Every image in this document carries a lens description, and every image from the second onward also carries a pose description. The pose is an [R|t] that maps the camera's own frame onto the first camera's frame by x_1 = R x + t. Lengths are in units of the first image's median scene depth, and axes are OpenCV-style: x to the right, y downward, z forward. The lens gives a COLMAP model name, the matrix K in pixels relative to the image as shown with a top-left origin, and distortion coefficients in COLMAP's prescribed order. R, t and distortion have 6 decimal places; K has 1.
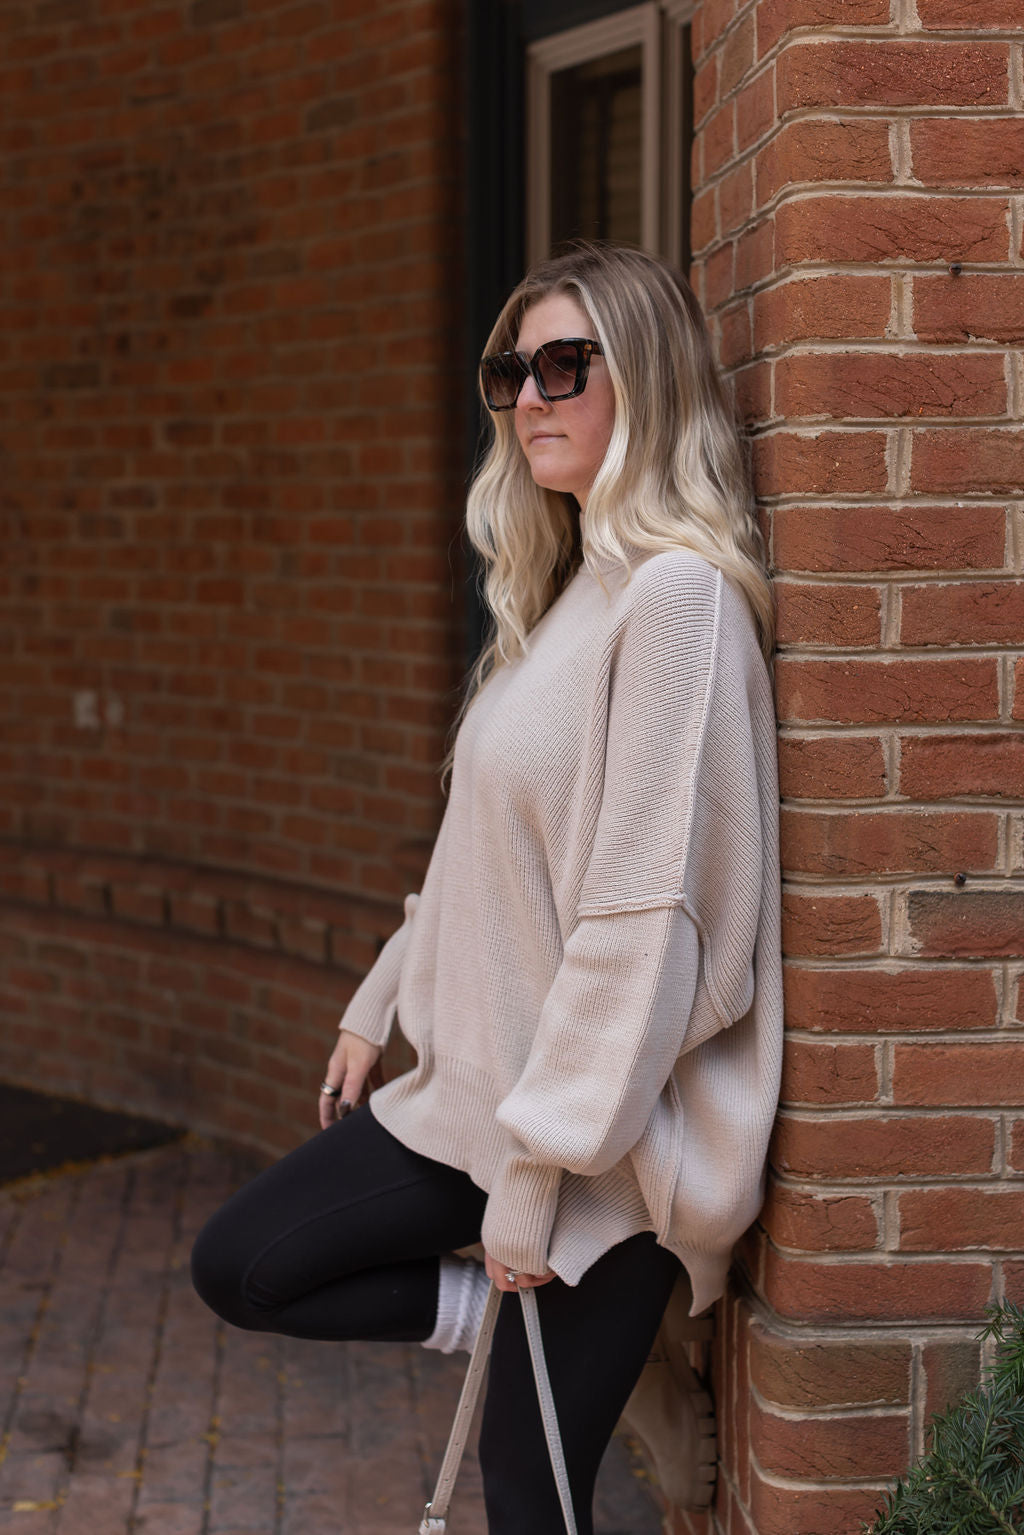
lens RADIAL K [[1981.2, 0, 509.7], [0, 1981.2, 771.3], [0, 0, 1]] dist [0.017443, 0.000000]
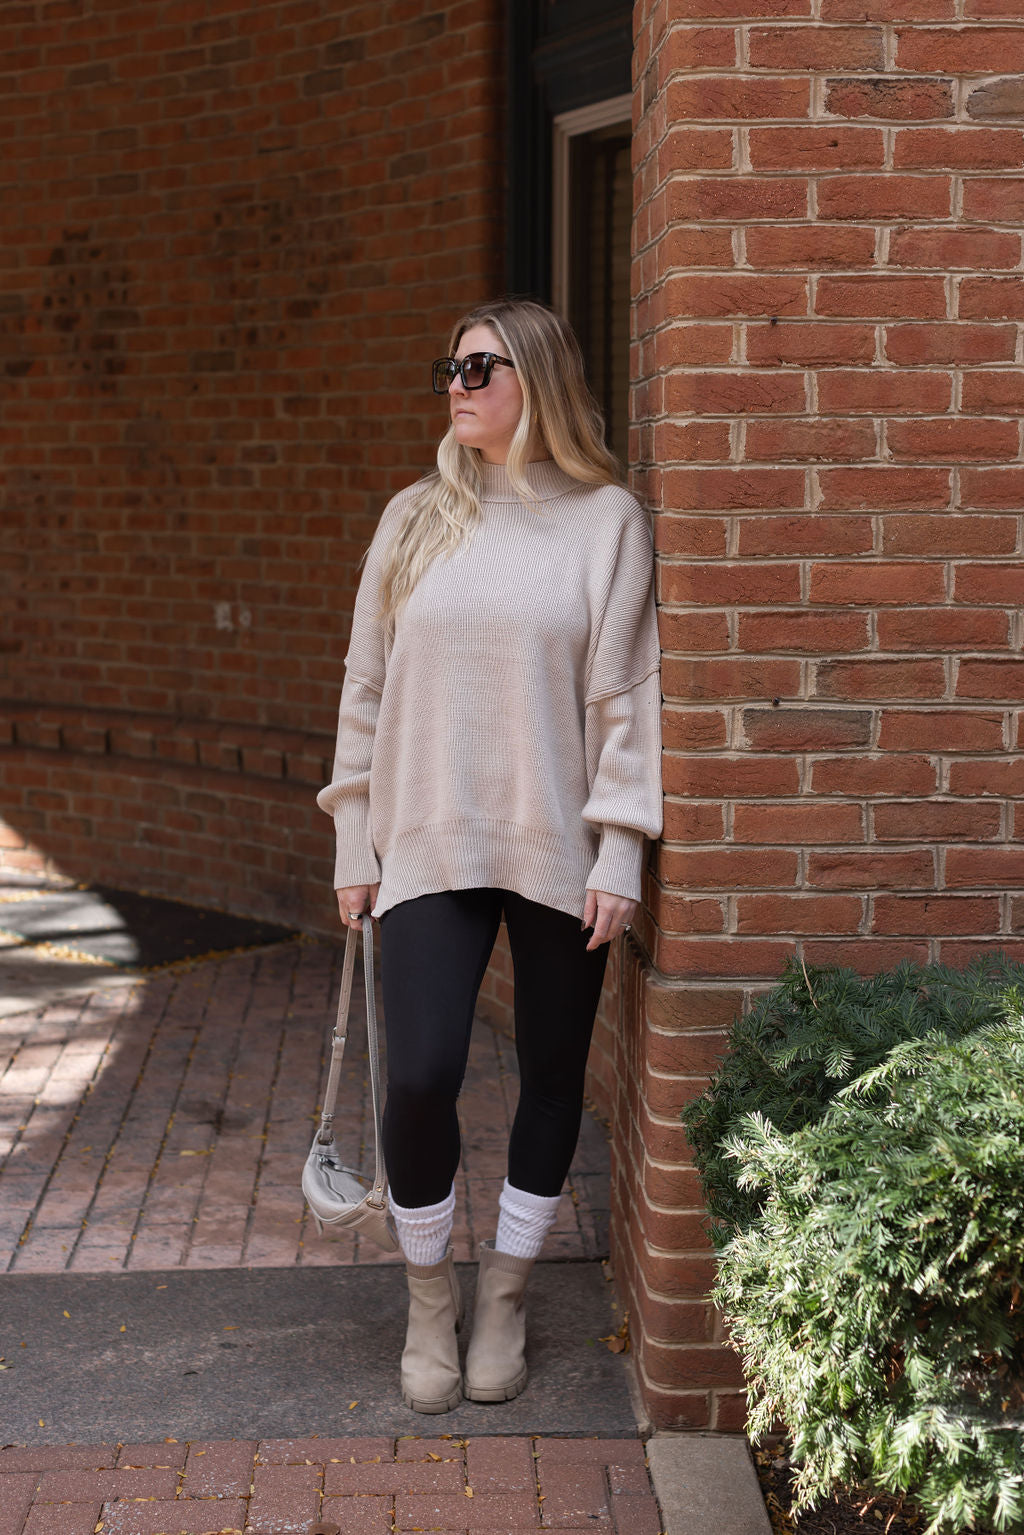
lens RADIAL K [[1981.2, 0, 513.3], [0, 1981.2, 763.2], [0, 0, 1]] dist [0.017443, 0.000000]
pose [[0.998453, 0.006596, -0.055218, 0.068027], [-0.005192, 0.999661, 0.025526, 0.042147], [0.055367, -0.025200, 0.998148, -0.401987]]
